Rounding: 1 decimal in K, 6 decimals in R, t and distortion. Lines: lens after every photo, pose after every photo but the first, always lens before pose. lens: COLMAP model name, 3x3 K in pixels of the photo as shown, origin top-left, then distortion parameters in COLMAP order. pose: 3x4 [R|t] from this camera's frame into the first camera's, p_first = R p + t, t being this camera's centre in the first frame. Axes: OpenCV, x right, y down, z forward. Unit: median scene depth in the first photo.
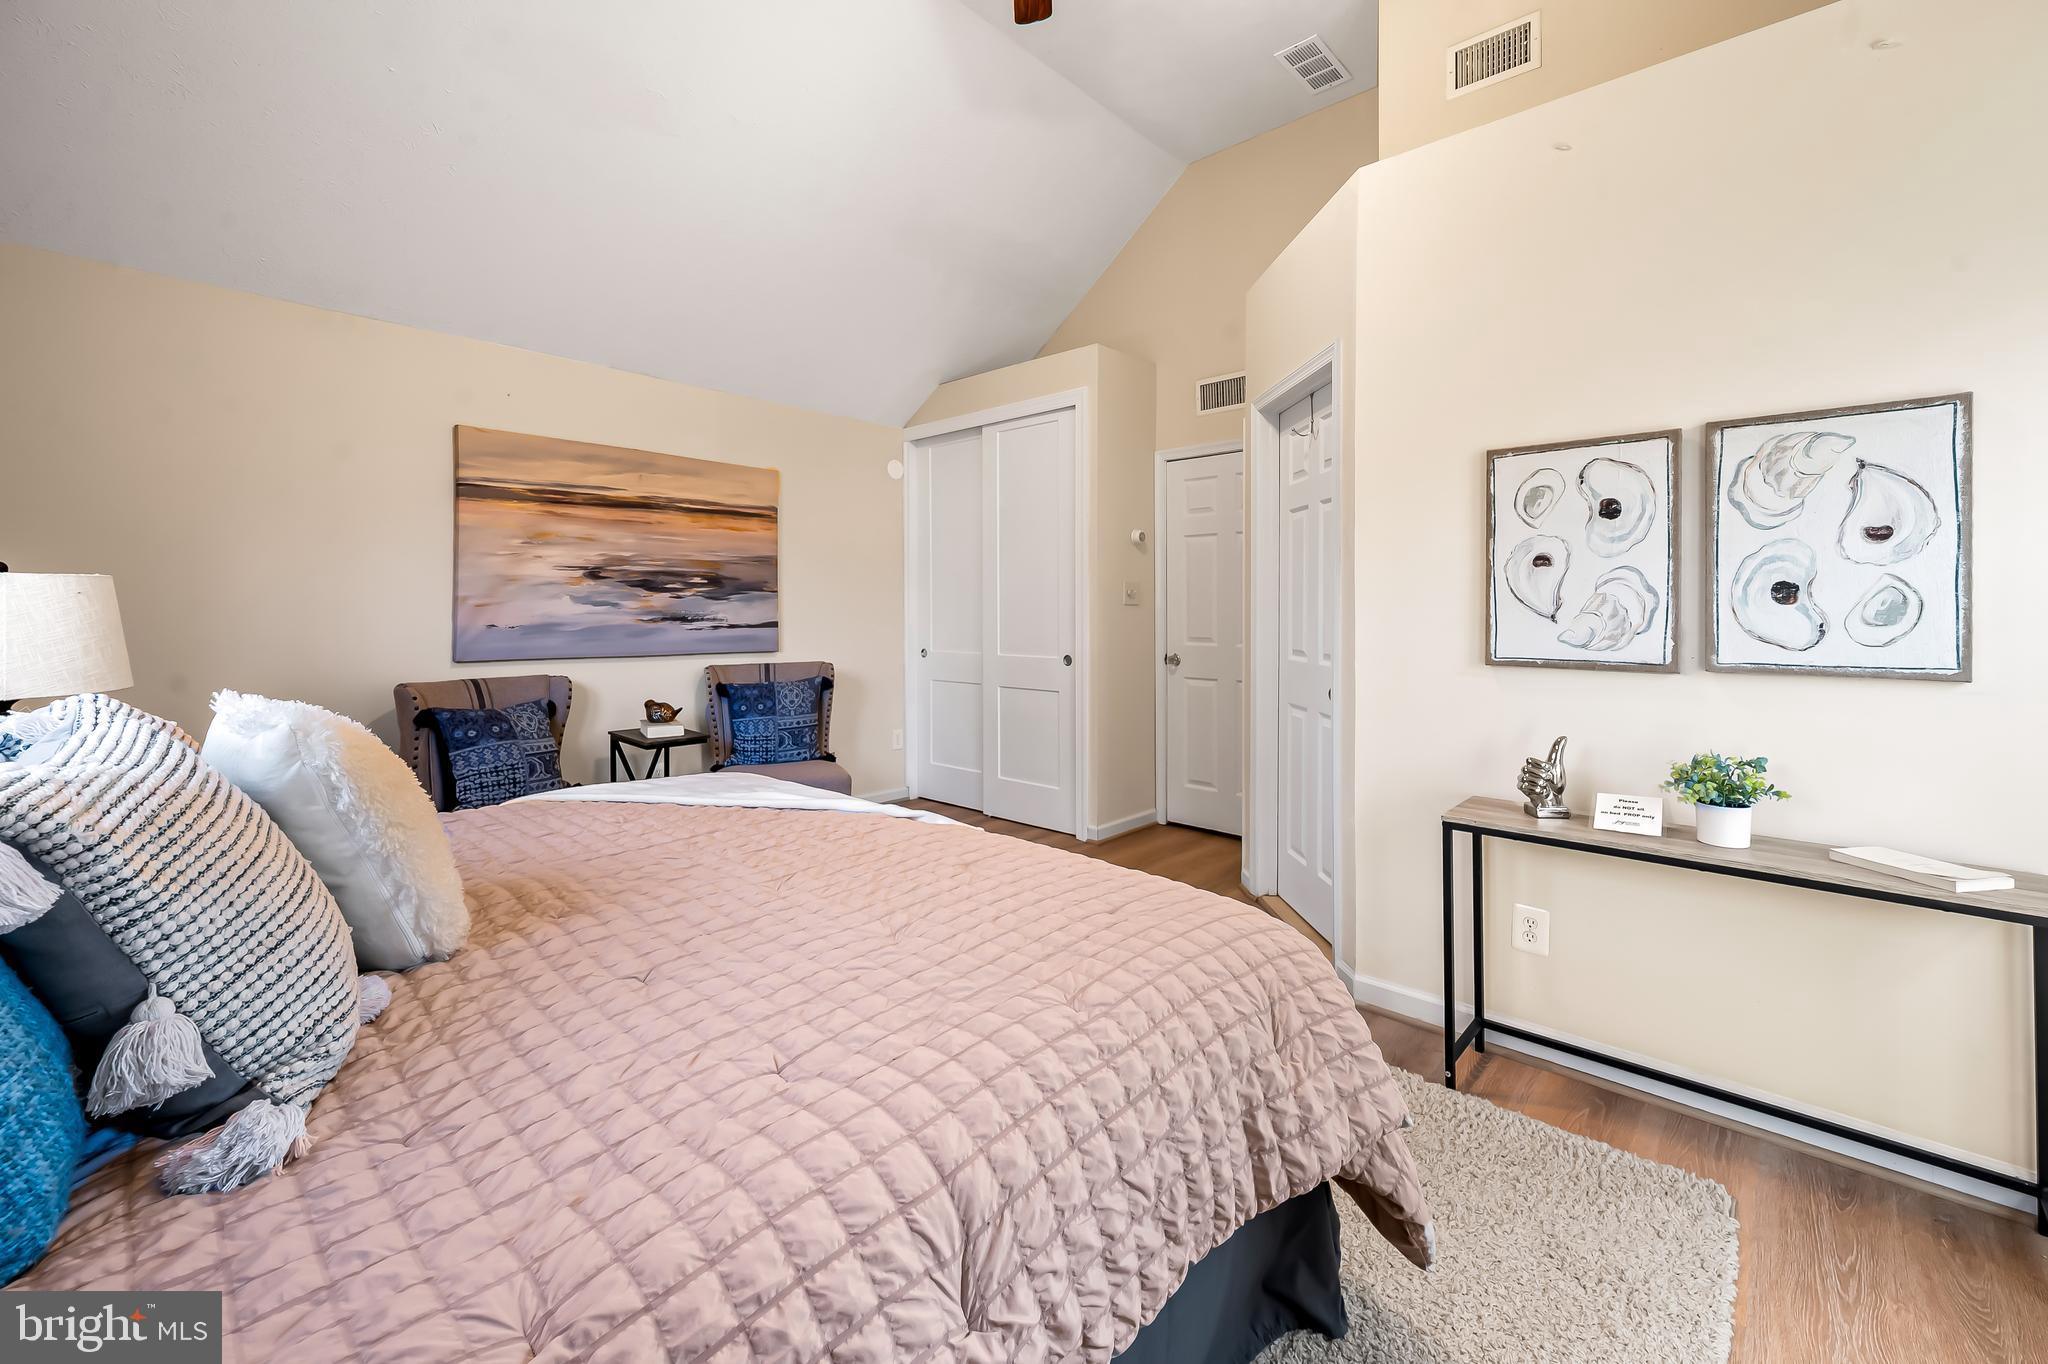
lens RADIAL K [[843.3, 0, 1036.0], [0, 843.3, 607.4], [0, 0, 1]] dist [0.001038, -0.000068]
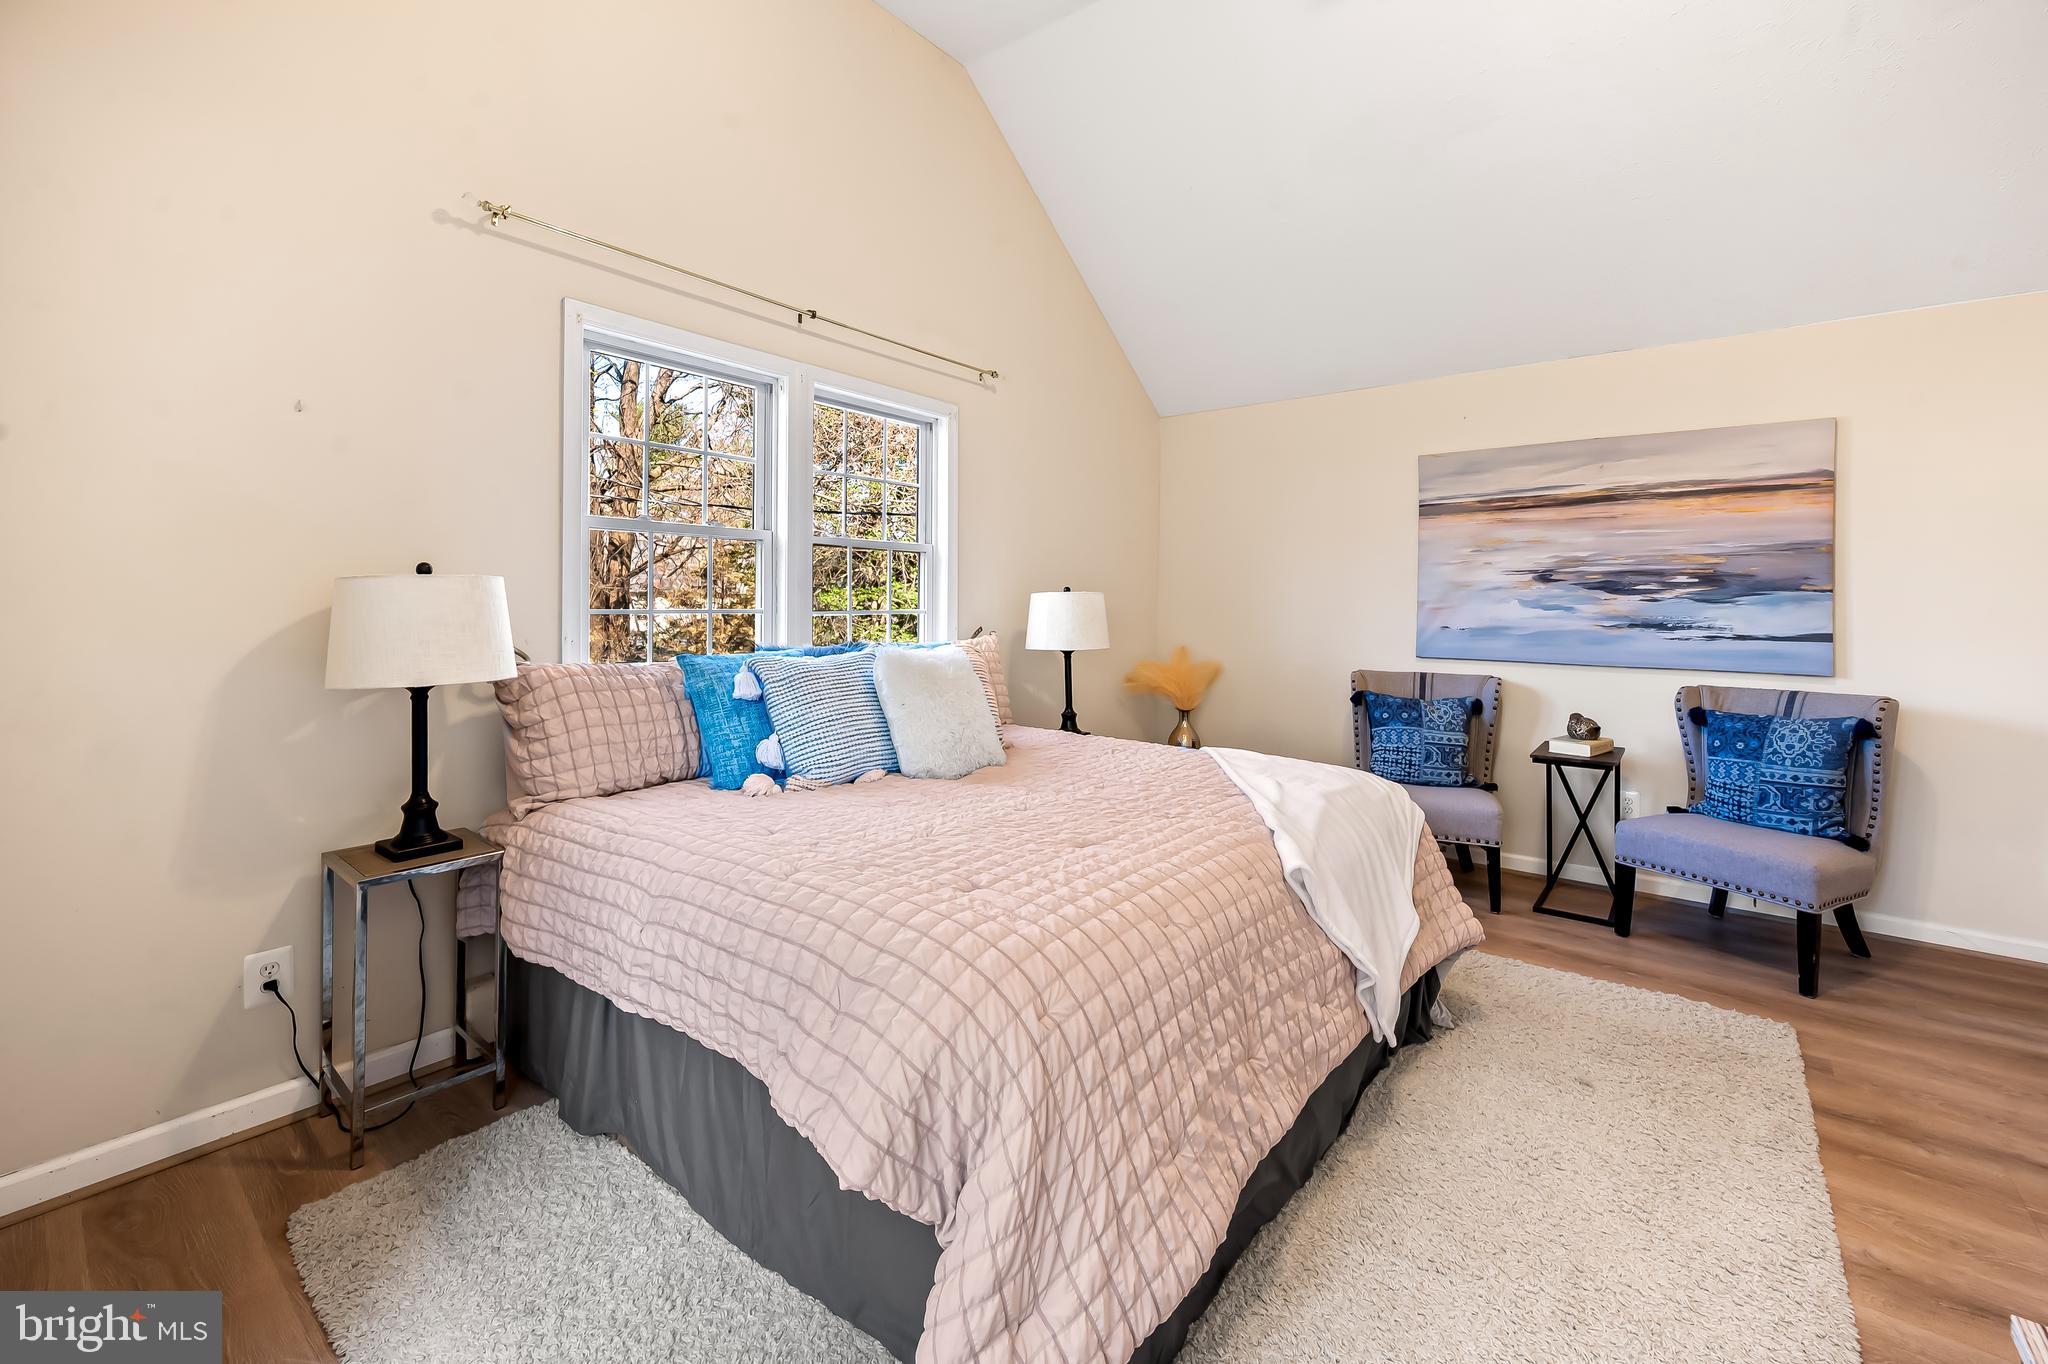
lens RADIAL K [[843.3, 0, 1036.0], [0, 843.3, 607.4], [0, 0, 1]] dist [0.001038, -0.000068]
pose [[0.073555, 0.002351, -0.997288, 0.380616], [-0.005920, 0.999981, 0.001921, -0.002968], [0.997274, 0.005763, 0.073568, 0.322933]]
